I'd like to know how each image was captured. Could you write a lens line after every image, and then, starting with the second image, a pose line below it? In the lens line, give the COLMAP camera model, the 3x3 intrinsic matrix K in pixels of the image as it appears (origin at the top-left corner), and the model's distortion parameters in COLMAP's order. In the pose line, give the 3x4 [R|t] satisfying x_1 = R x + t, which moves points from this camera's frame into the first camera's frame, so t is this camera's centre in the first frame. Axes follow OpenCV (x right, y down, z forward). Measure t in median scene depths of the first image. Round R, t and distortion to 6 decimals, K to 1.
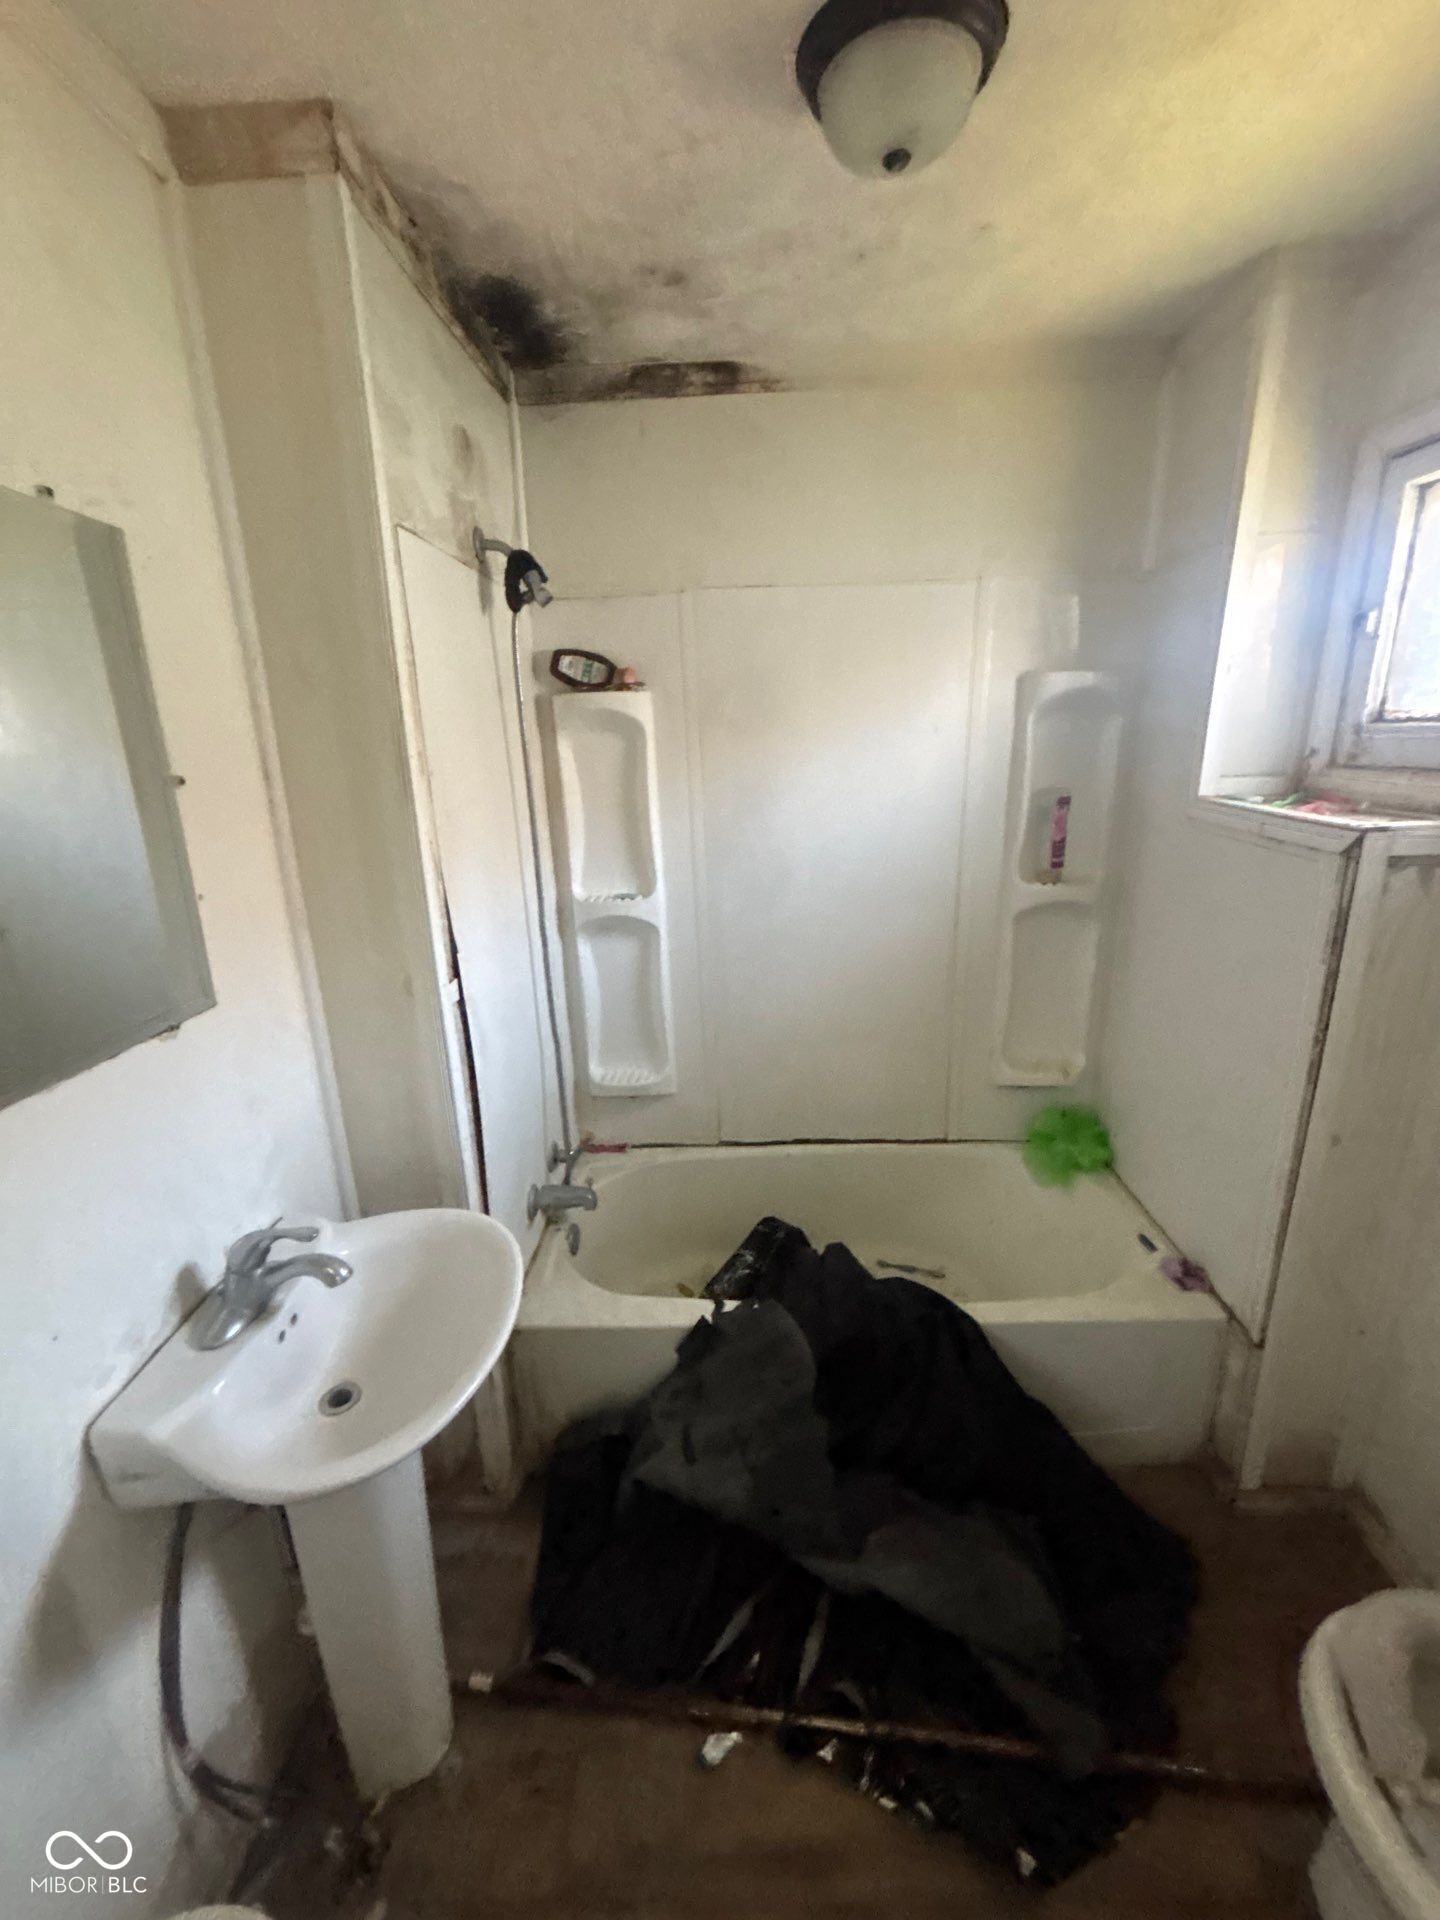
lens RADIAL K [[783.6, 0, 723.9], [0, 783.6, 941.0], [0, 0, 1]] dist [0.002847, -0.000742]
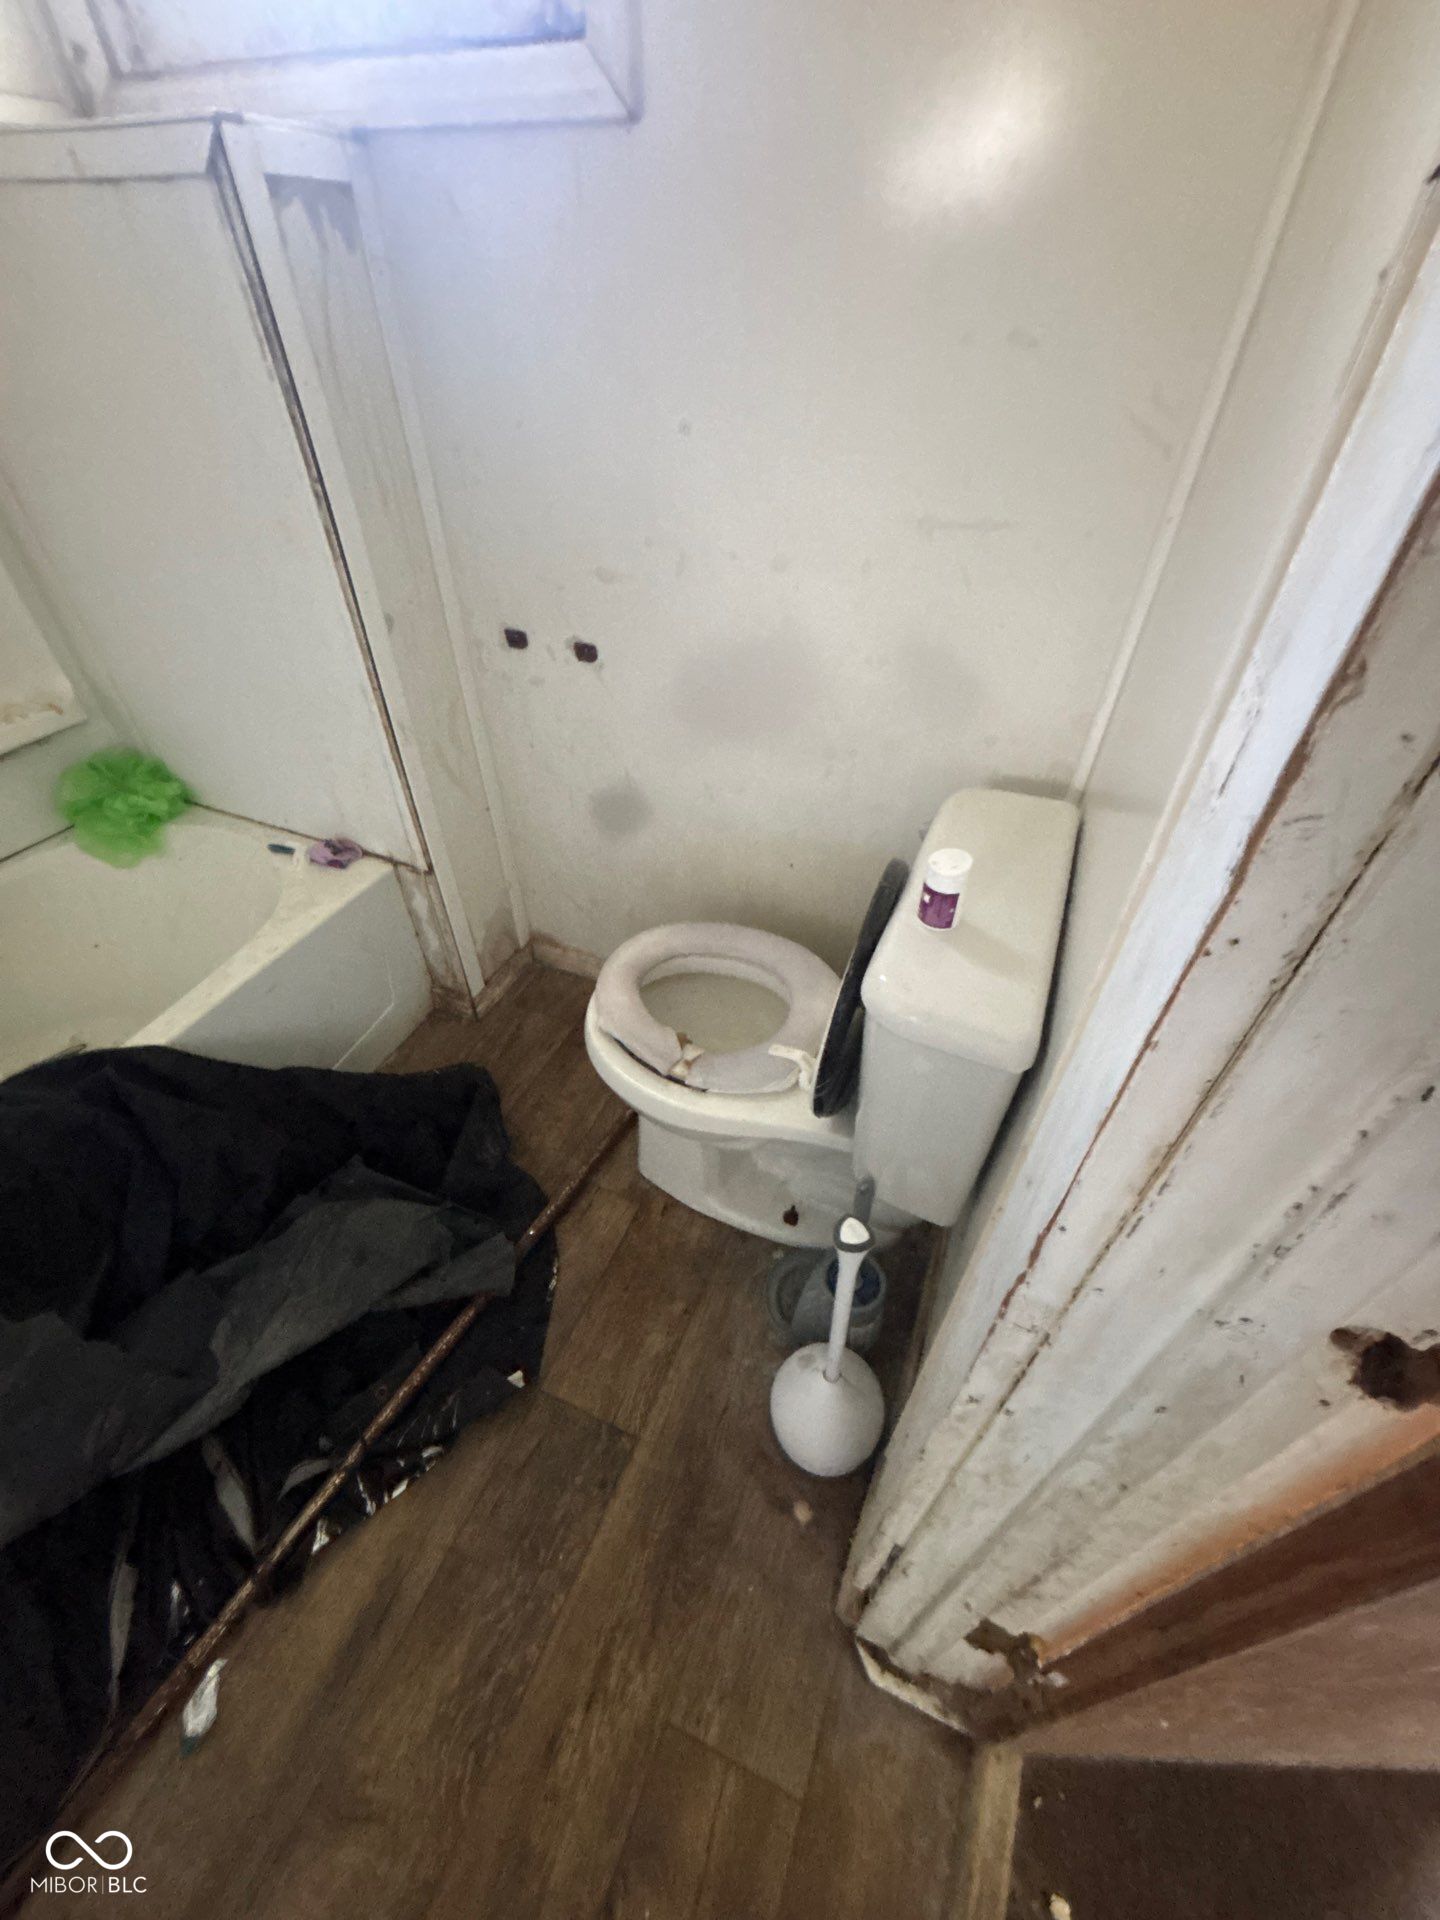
lens RADIAL K [[783.6, 0, 717.0], [0, 783.6, 963.4], [0, 0, 1]] dist [0.002847, -0.000742]
pose [[0.381298, -0.587330, 0.713901, 0.048777], [0.236429, 0.808515, 0.538892, 0.170406], [-0.893707, -0.036692, 0.447147, 0.240046]]
